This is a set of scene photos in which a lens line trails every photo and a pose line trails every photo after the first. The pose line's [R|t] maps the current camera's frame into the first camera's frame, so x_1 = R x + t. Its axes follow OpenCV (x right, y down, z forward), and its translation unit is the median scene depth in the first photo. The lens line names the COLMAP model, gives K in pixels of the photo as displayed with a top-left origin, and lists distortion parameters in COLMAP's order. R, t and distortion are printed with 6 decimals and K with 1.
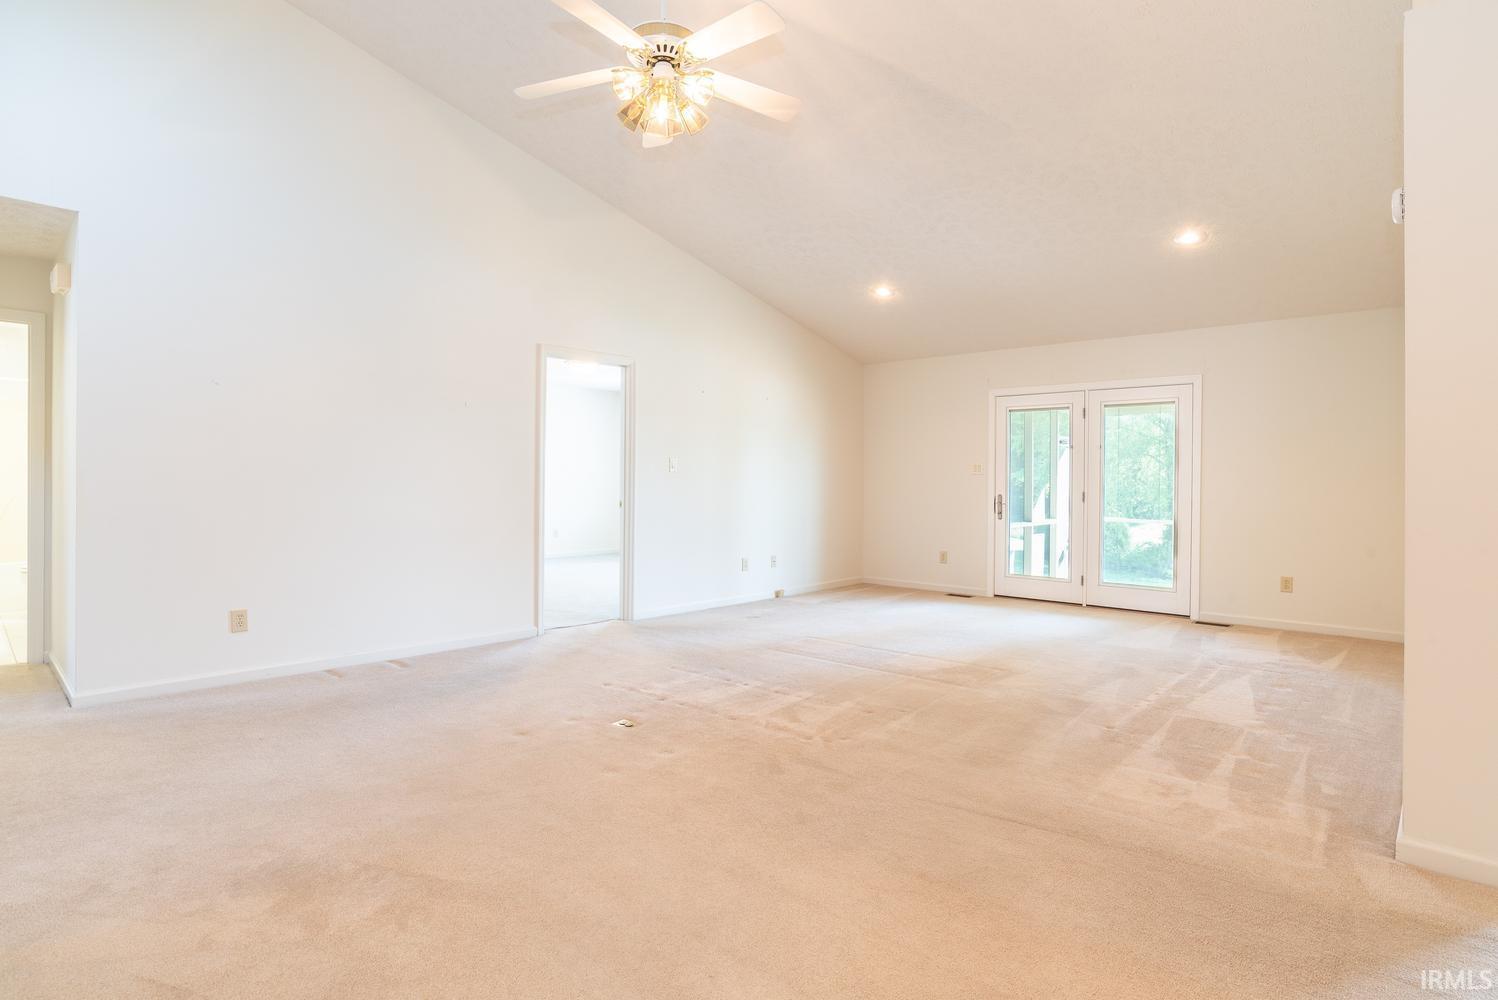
lens RADIAL K [[772.6, 0, 725.3], [0, 772.6, 482.3], [0, 0, 1]] dist [-0.053875, 0.022726]
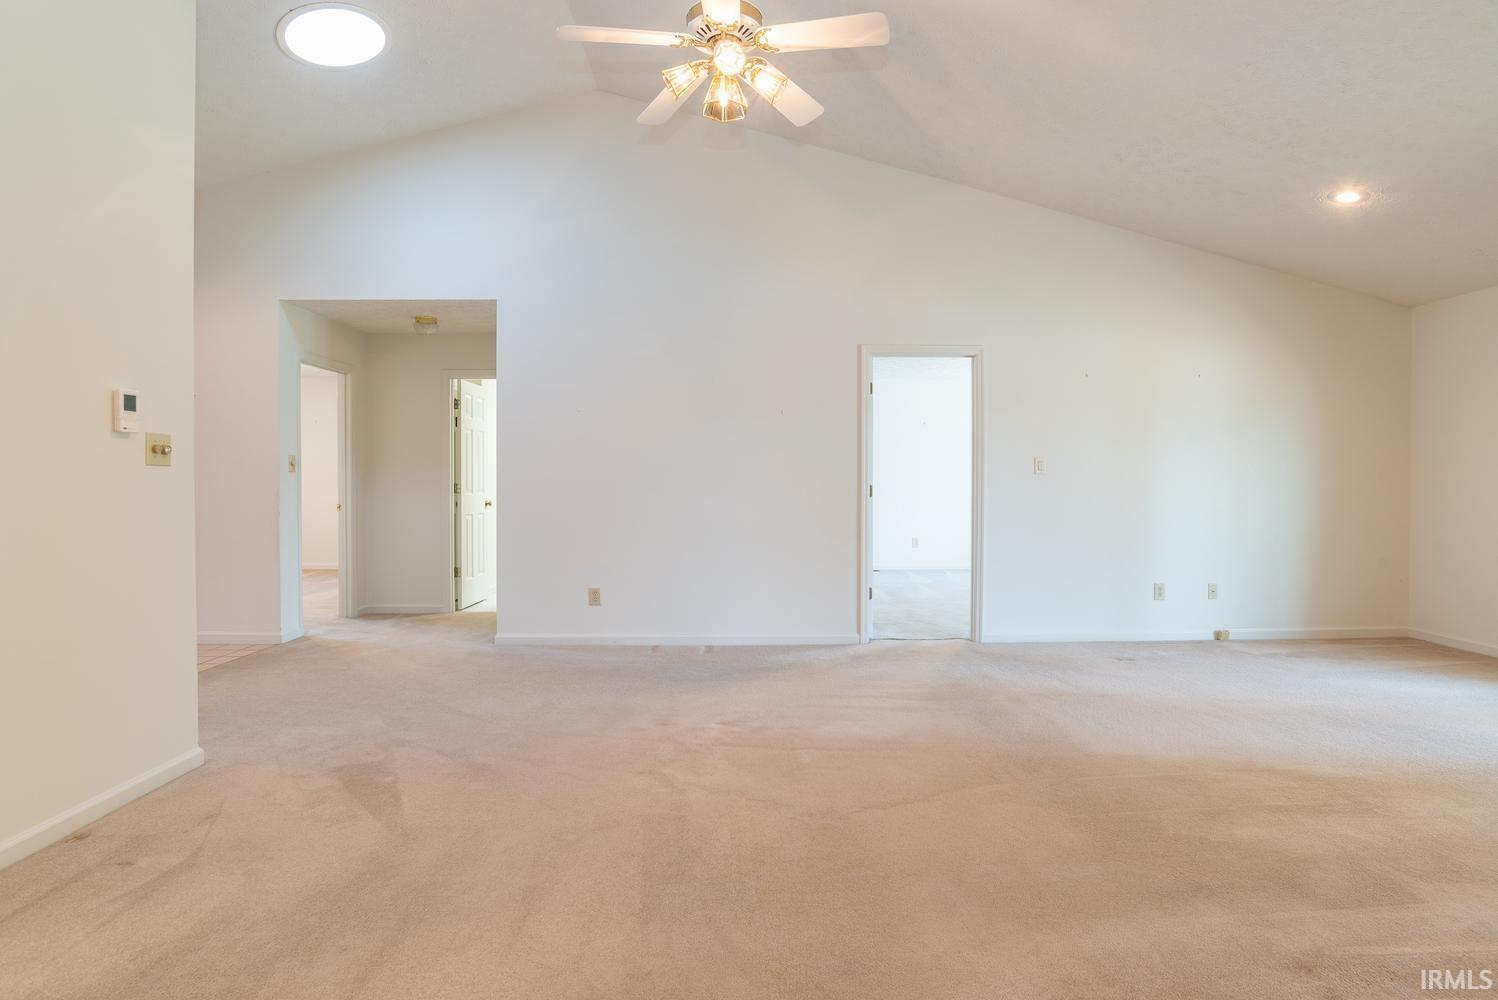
lens RADIAL K [[772.6, 0, 749.8], [0, 772.6, 493.6], [0, 0, 1]] dist [-0.053875, 0.022726]
pose [[0.707031, 0.001749, -0.707181, 0.317232], [0.001373, 0.999992, 0.003846, 0.004167], [0.707181, -0.003690, 0.707022, 0.188963]]
